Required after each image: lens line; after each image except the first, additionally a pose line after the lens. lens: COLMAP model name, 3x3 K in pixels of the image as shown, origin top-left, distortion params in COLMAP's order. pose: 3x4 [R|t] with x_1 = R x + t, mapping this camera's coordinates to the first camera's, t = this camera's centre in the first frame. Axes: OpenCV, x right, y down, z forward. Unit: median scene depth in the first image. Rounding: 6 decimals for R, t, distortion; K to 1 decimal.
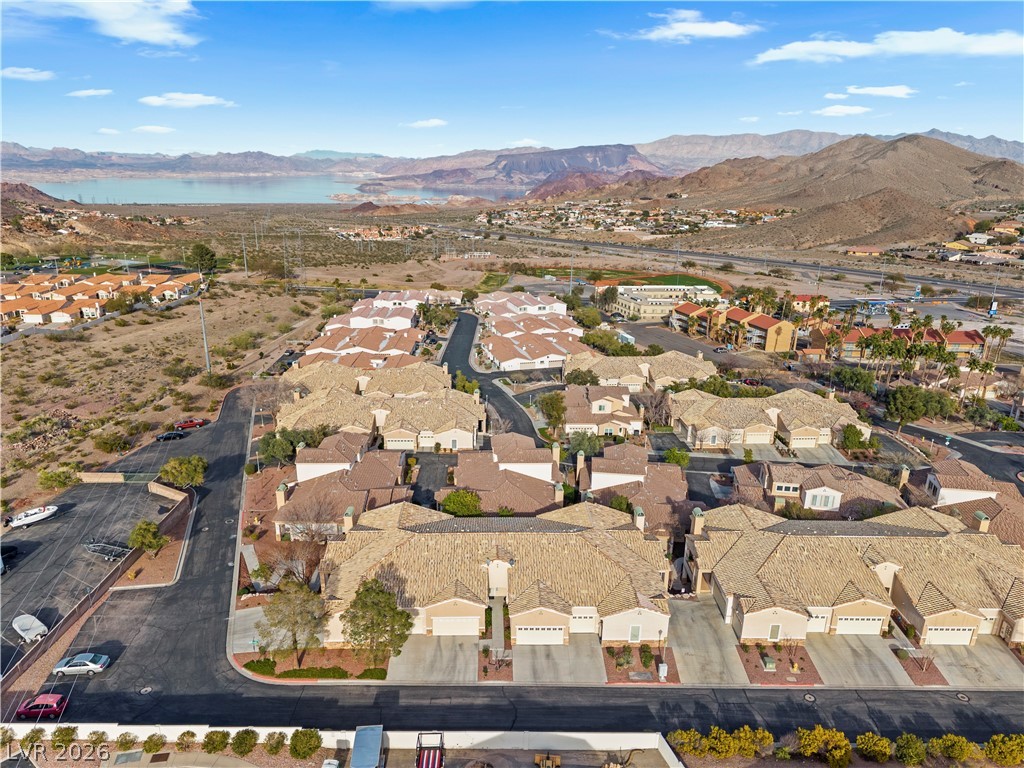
lens RADIAL K [[692.5, 0, 515.9], [0, 692.5, 378.0], [0, 0, 1]] dist [-0.002491, -0.007956]
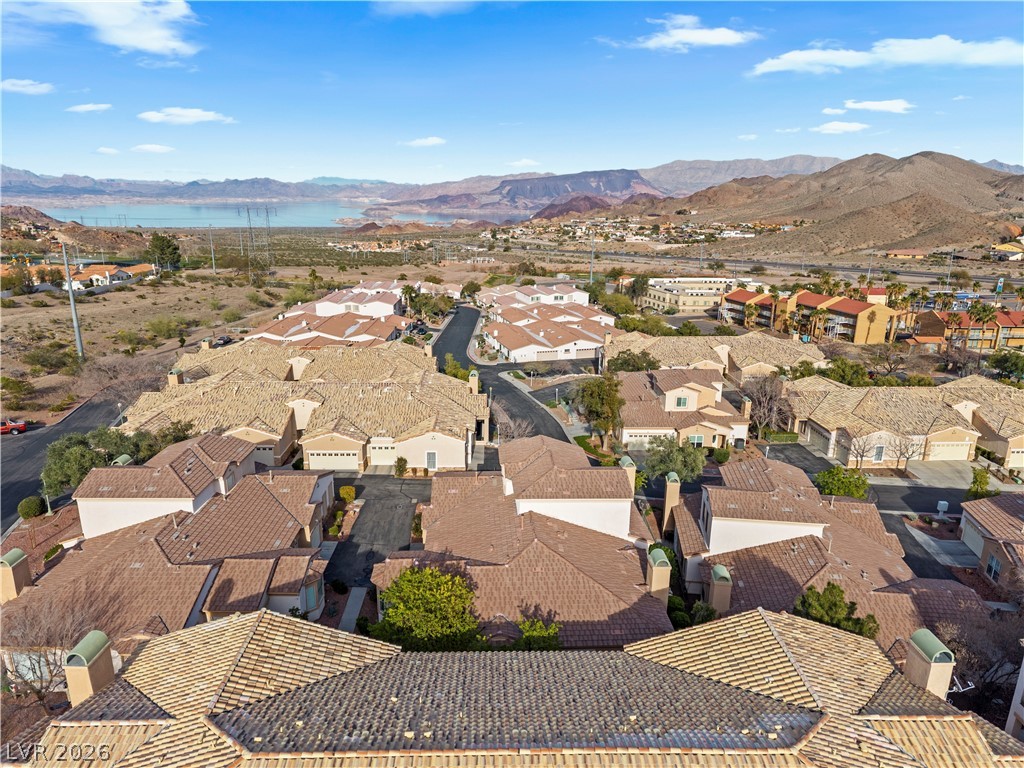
lens RADIAL K [[692.5, 0, 515.6], [0, 692.5, 377.3], [0, 0, 1]] dist [-0.002491, -0.007956]
pose [[0.999979, -0.000937, -0.006432, -0.008674], [0.000709, 0.999371, -0.035445, 0.022929], [0.006462, 0.035440, 0.999351, 0.209754]]
